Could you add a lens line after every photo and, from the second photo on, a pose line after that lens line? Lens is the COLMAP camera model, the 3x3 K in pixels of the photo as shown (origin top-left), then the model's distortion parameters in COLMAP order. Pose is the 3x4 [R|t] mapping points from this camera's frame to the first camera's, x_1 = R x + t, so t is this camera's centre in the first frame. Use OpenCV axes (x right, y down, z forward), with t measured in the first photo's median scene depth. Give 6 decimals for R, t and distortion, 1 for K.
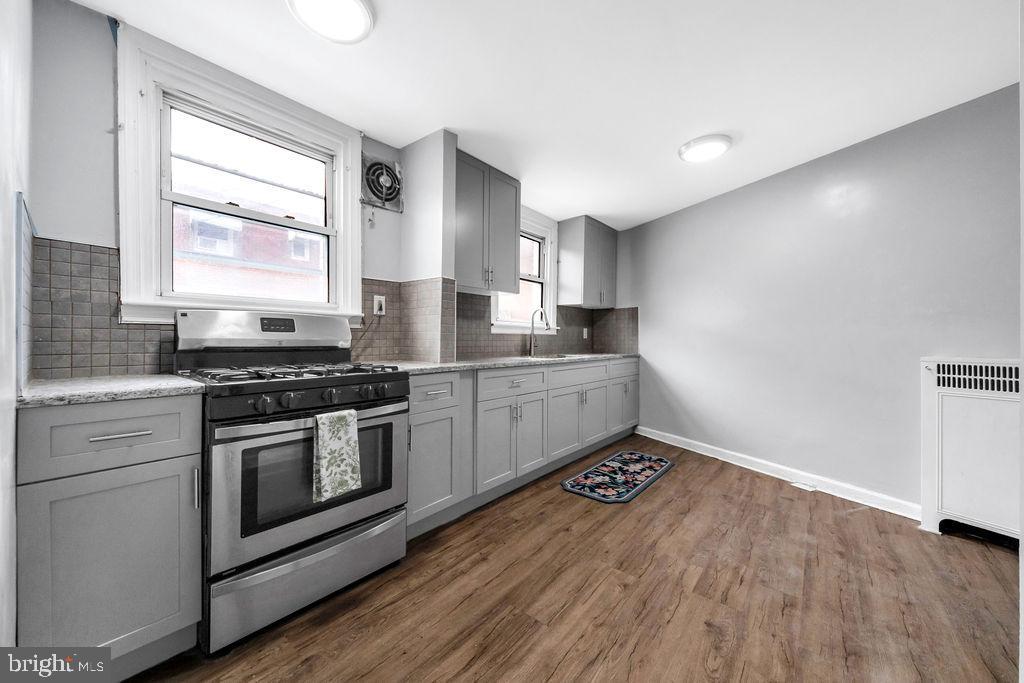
lens RADIAL K [[370.1, 0, 512.0], [0, 370.1, 344.2], [0, 0, 1]] dist [-0.000430, -0.000062]
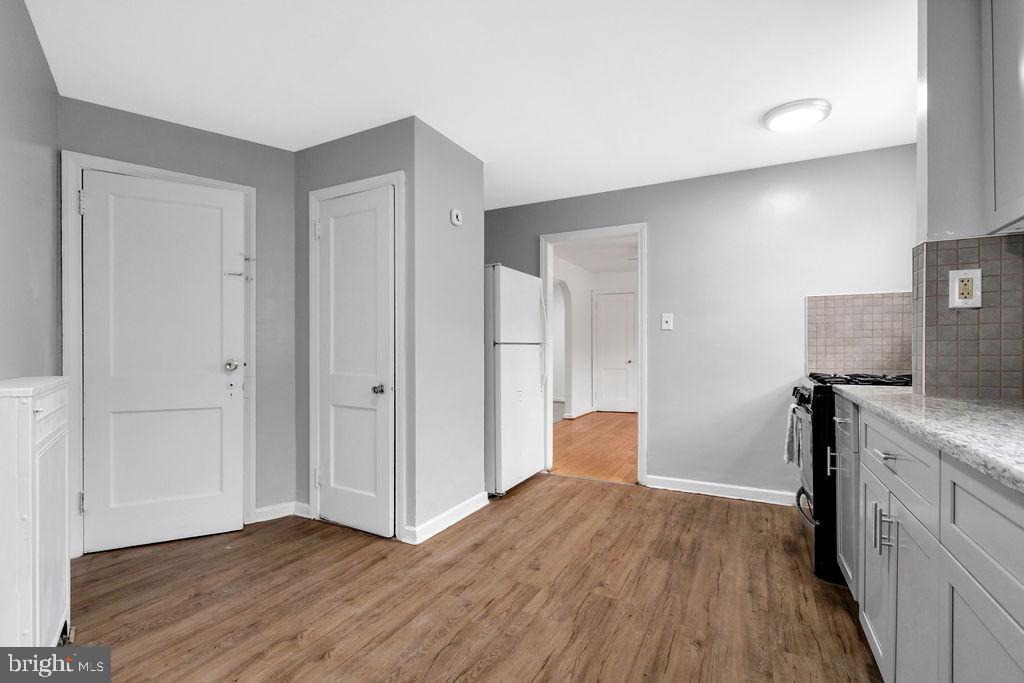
lens RADIAL K [[468.9, 0, 514.1], [0, 468.9, 343.0], [0, 0, 1]] dist [-0.002038, 0.000576]
pose [[-0.976190, -0.006292, -0.216826, 0.658419], [-0.005745, 0.999979, -0.003151, -0.025642], [0.216841, -0.001830, -0.976205, 1.756411]]
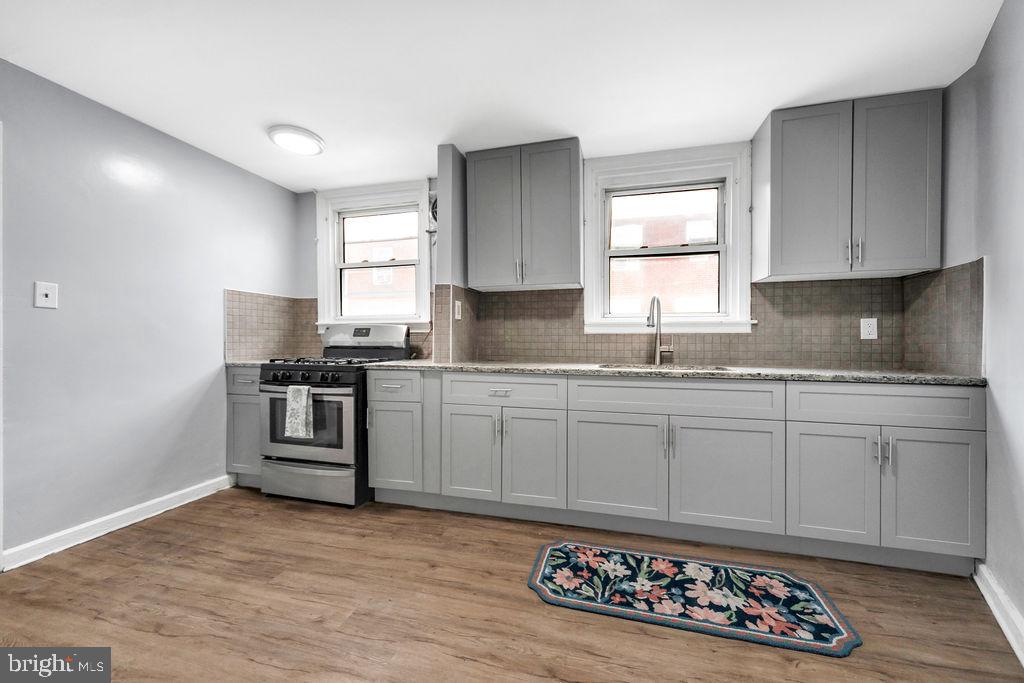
lens RADIAL K [[388.9, 0, 516.4], [0, 388.9, 343.4], [0, 0, 1]] dist [0.001415, -0.000565]
pose [[0.426272, 0.004158, -0.904586, 1.042939], [-0.010722, 0.999942, -0.000456, -0.009647], [0.904532, 0.009893, 0.426292, 0.795092]]
